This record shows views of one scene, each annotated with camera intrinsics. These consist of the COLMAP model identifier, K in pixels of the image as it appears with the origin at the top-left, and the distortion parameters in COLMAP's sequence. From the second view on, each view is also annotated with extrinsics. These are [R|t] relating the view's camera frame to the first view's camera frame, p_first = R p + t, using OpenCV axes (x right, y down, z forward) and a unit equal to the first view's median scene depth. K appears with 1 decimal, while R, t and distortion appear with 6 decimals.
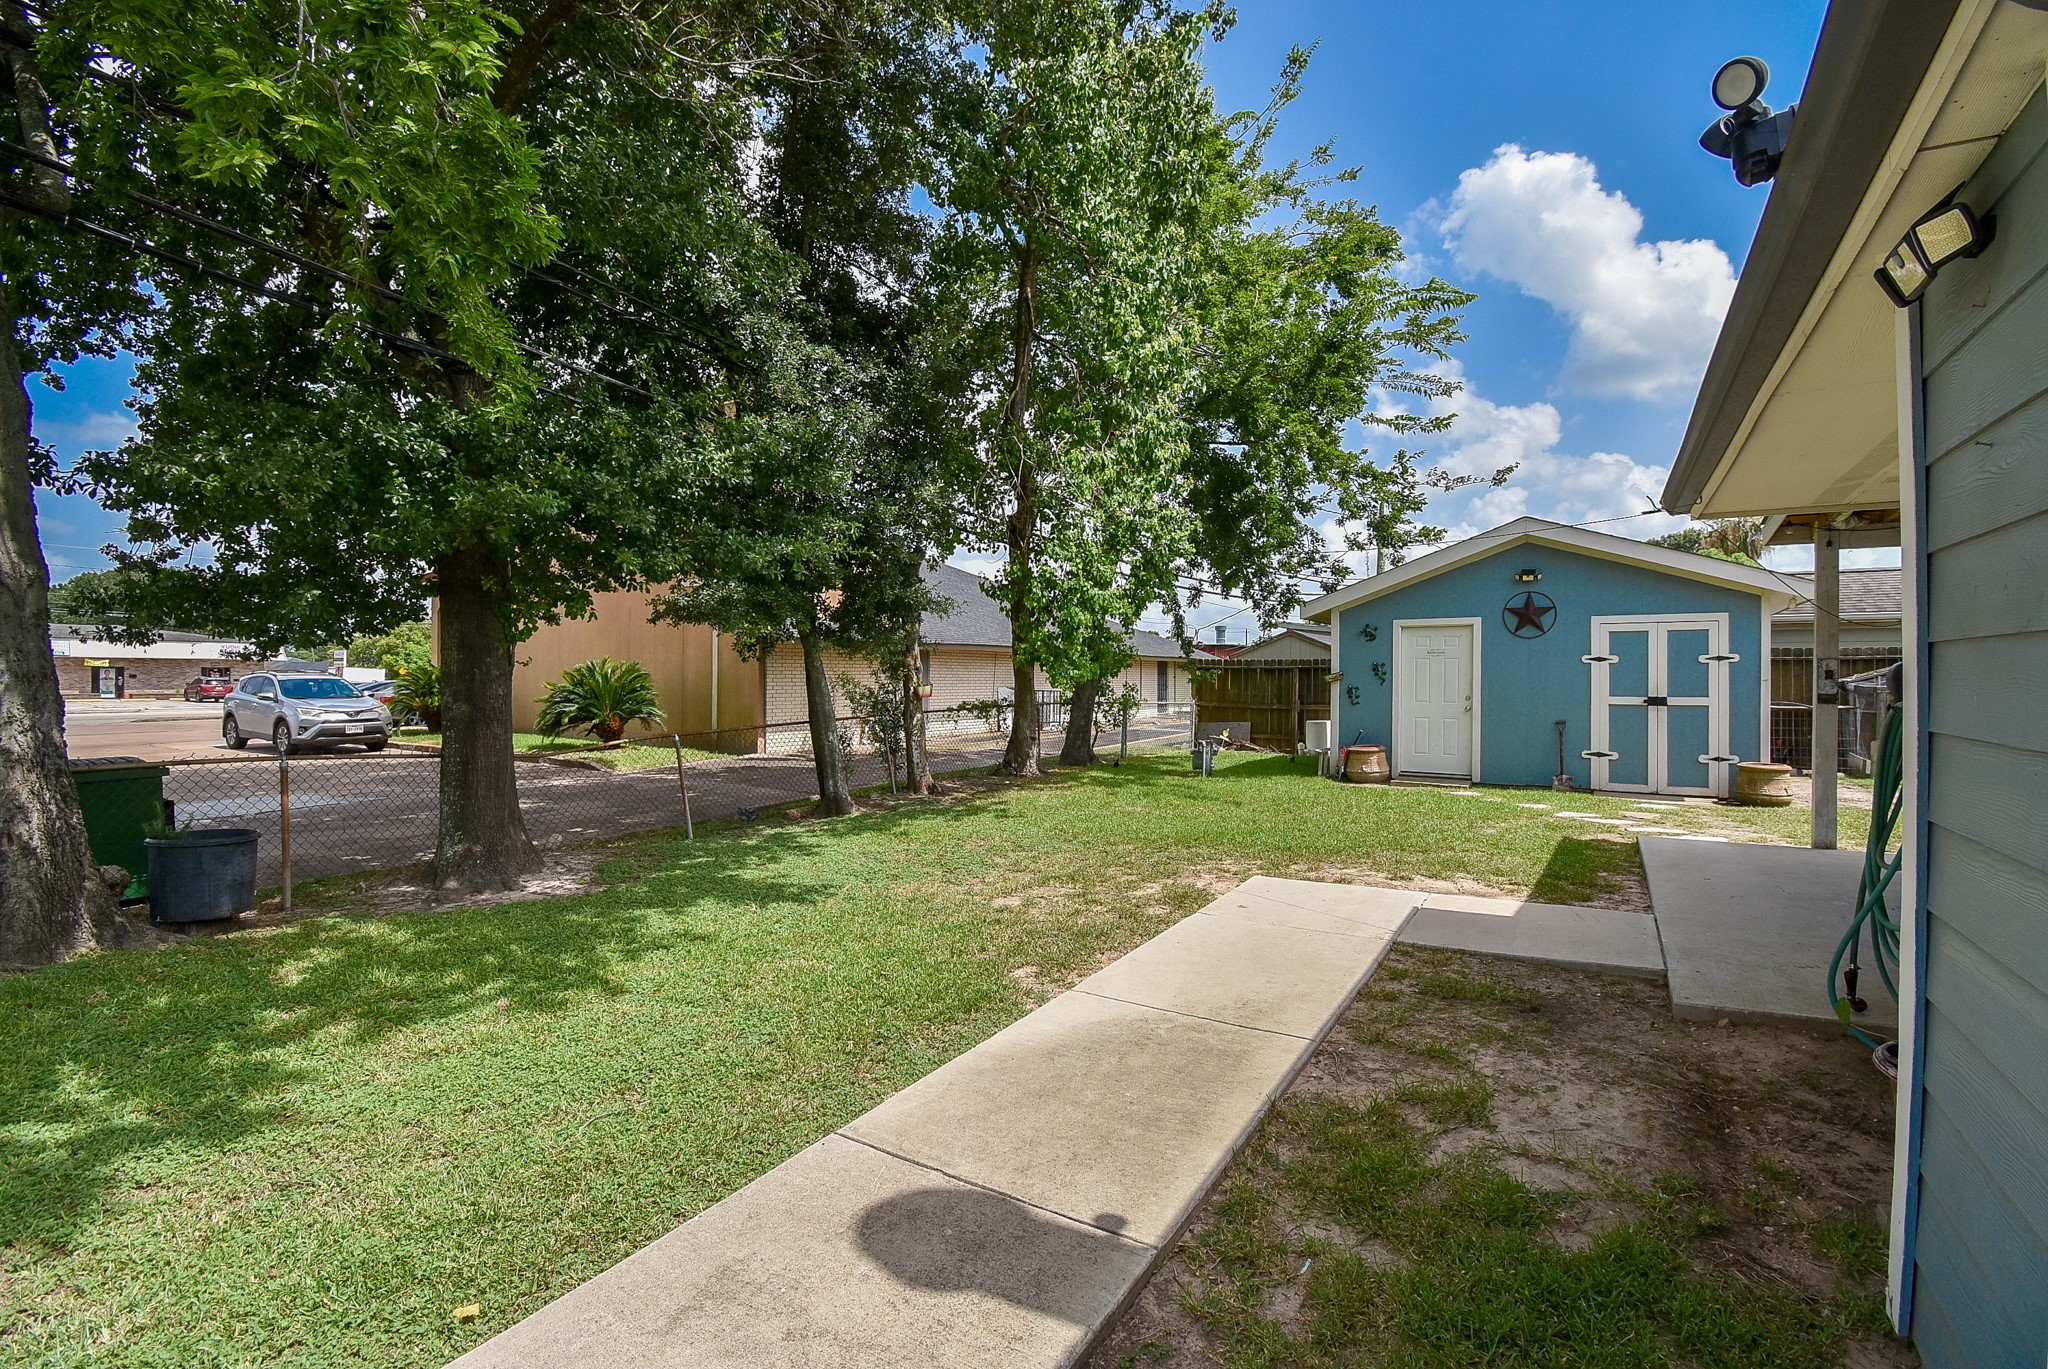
lens RADIAL K [[901.4, 0, 1019.0], [0, 901.4, 673.6], [0, 0, 1]] dist [0.019398, -0.026342]
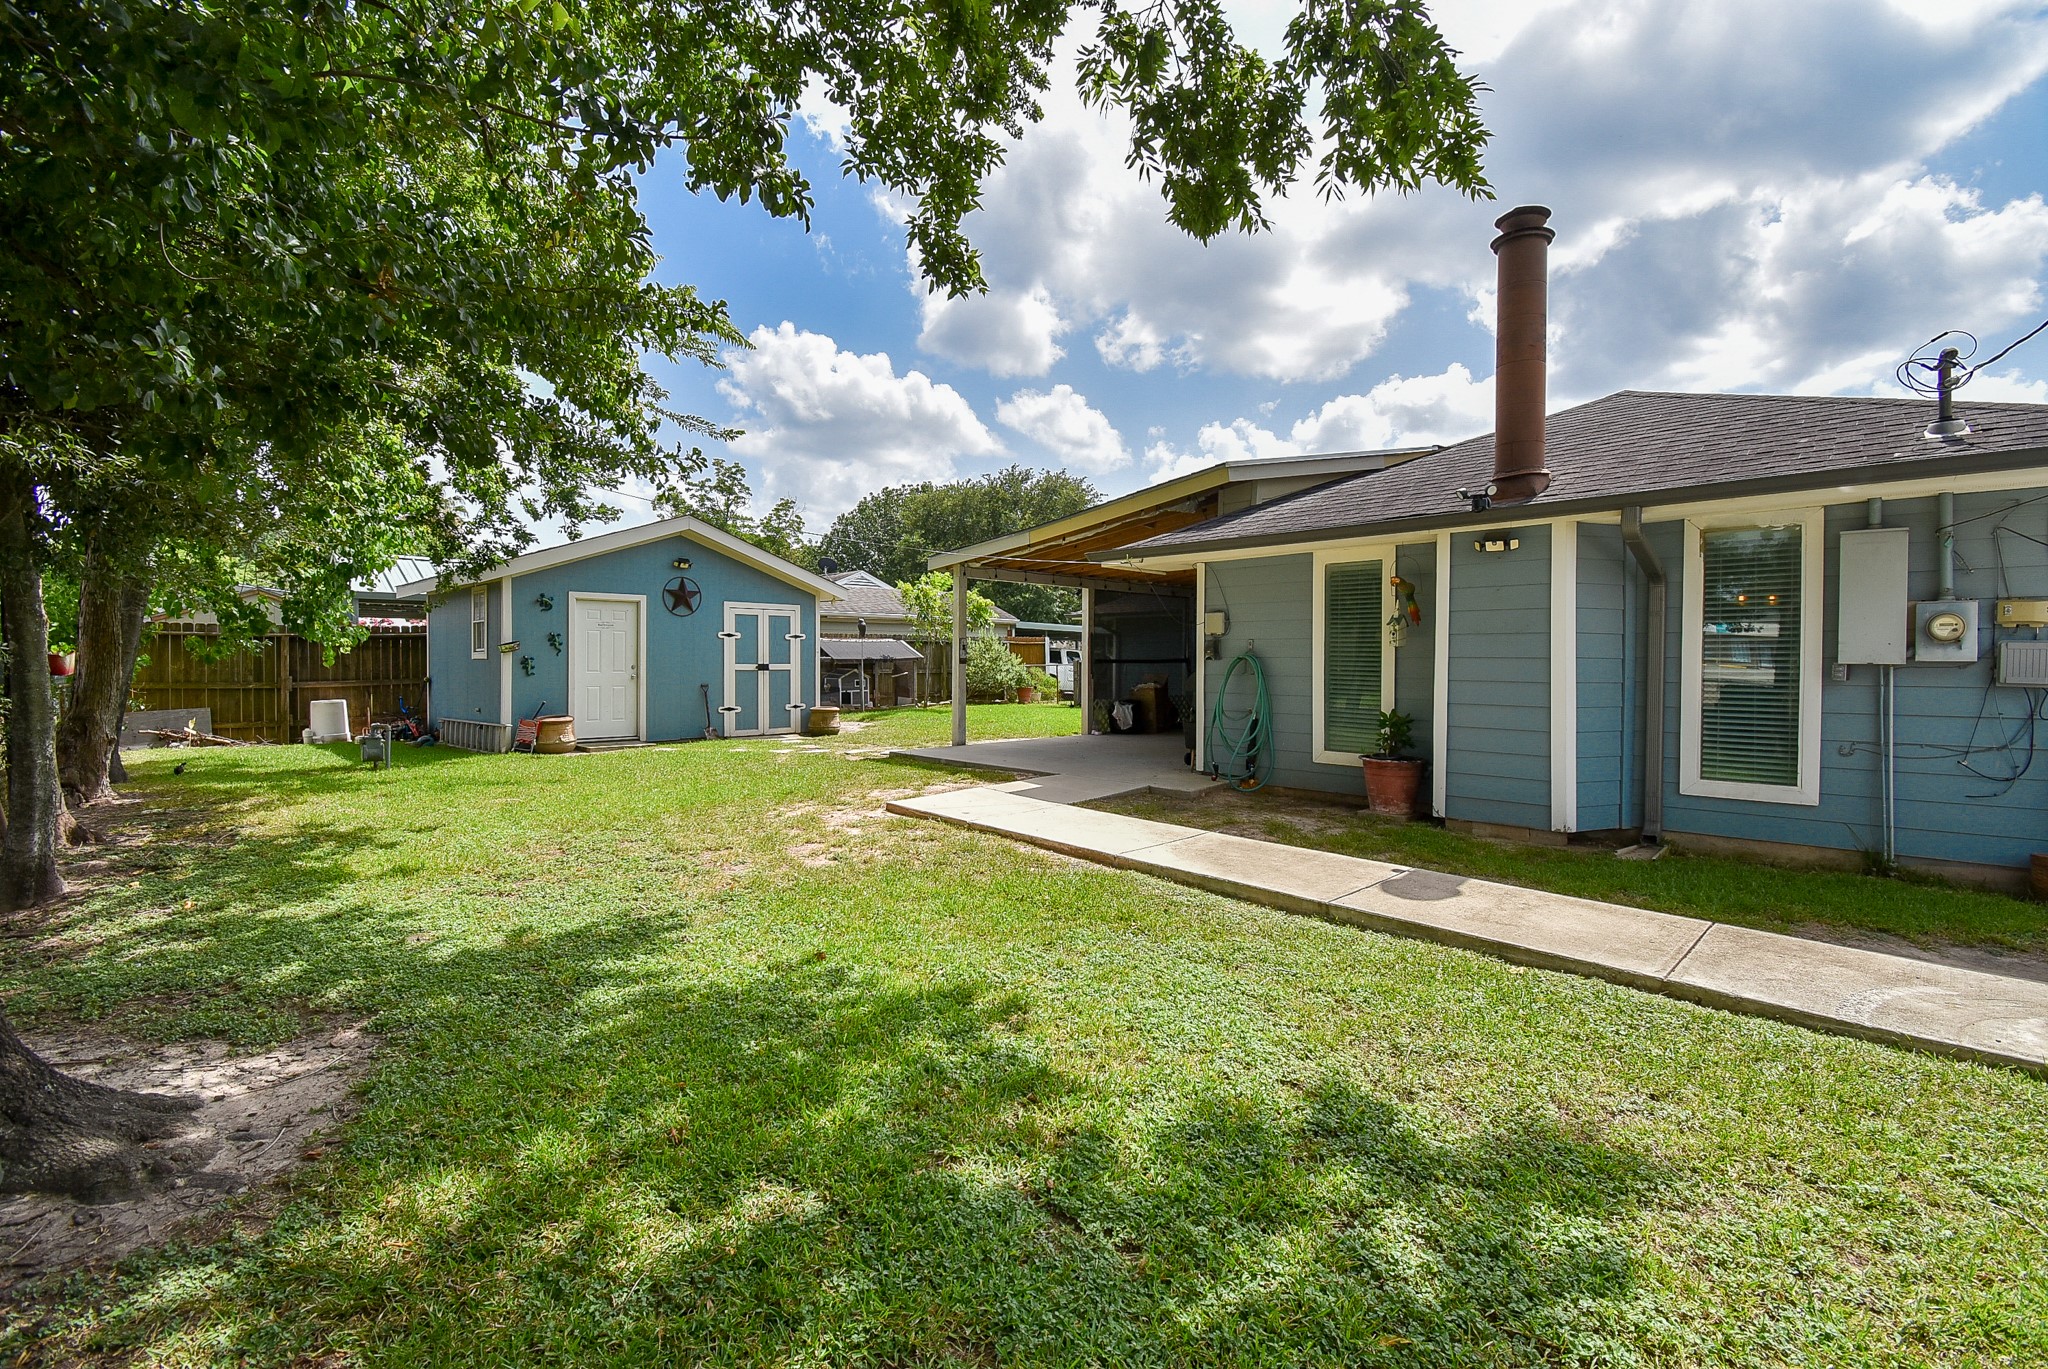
lens RADIAL K [[901.0, 0, 1020.1], [0, 901.0, 674.2], [0, 0, 1]] dist [0.017287, -0.024287]
pose [[0.226916, -0.016781, 0.973770, -0.527442], [-0.007228, 0.999795, 0.018913, 0.012608], [-0.973887, -0.011330, 0.226749, 0.313708]]
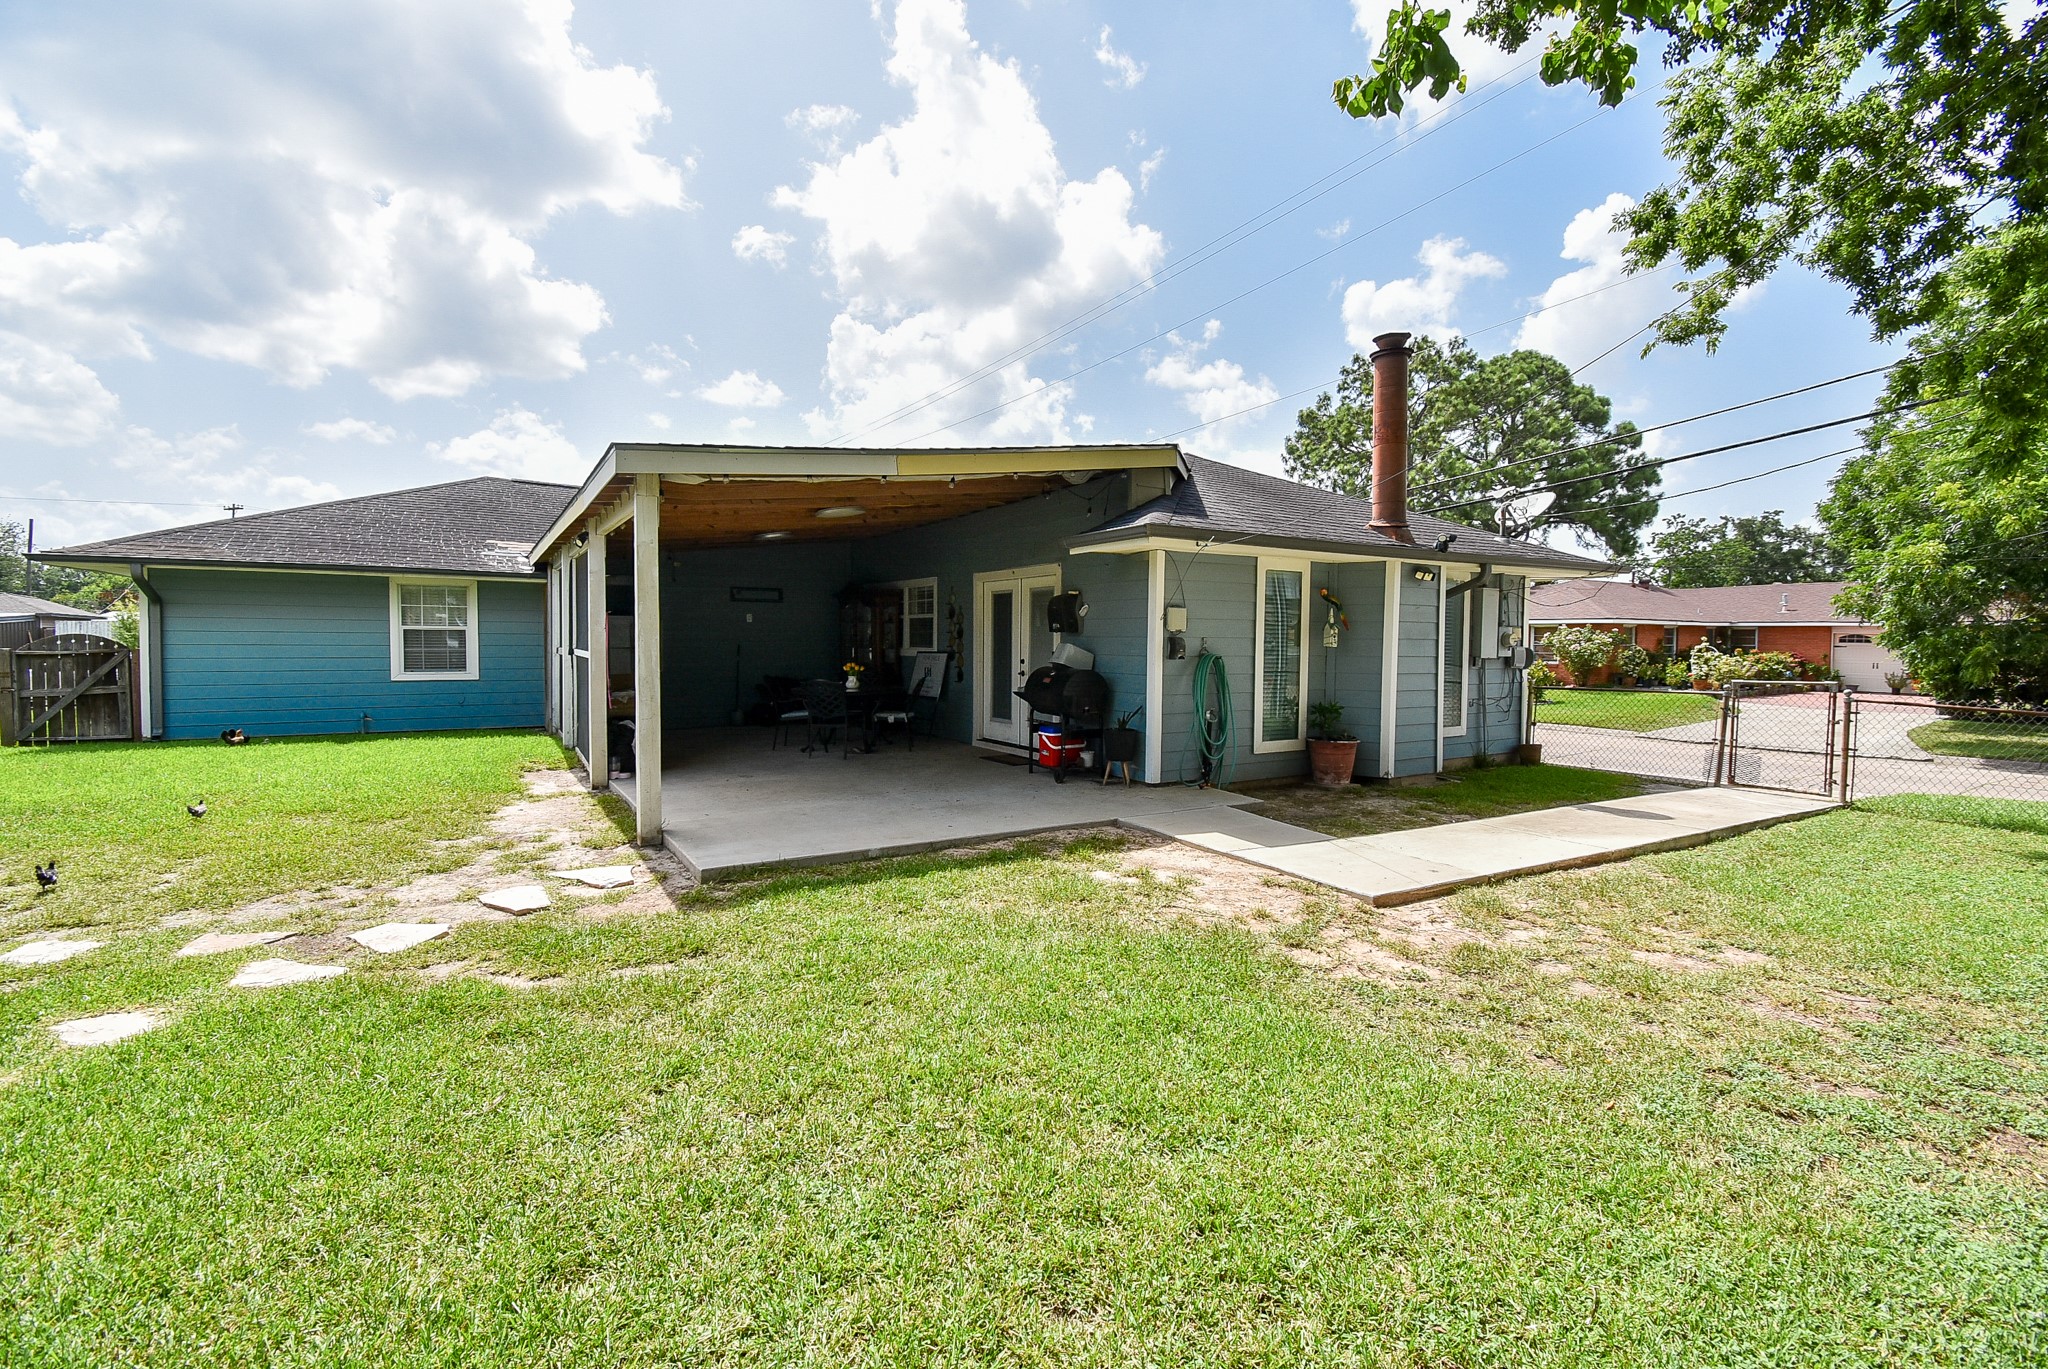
lens RADIAL K [[901.4, 0, 1019.0], [0, 901.4, 673.6], [0, 0, 1]] dist [0.019398, -0.026342]
pose [[-0.889469, -0.025139, 0.456304, 0.095480], [-0.012292, 0.999441, 0.031101, 0.004582], [-0.456831, 0.022054, -0.889280, 1.071863]]
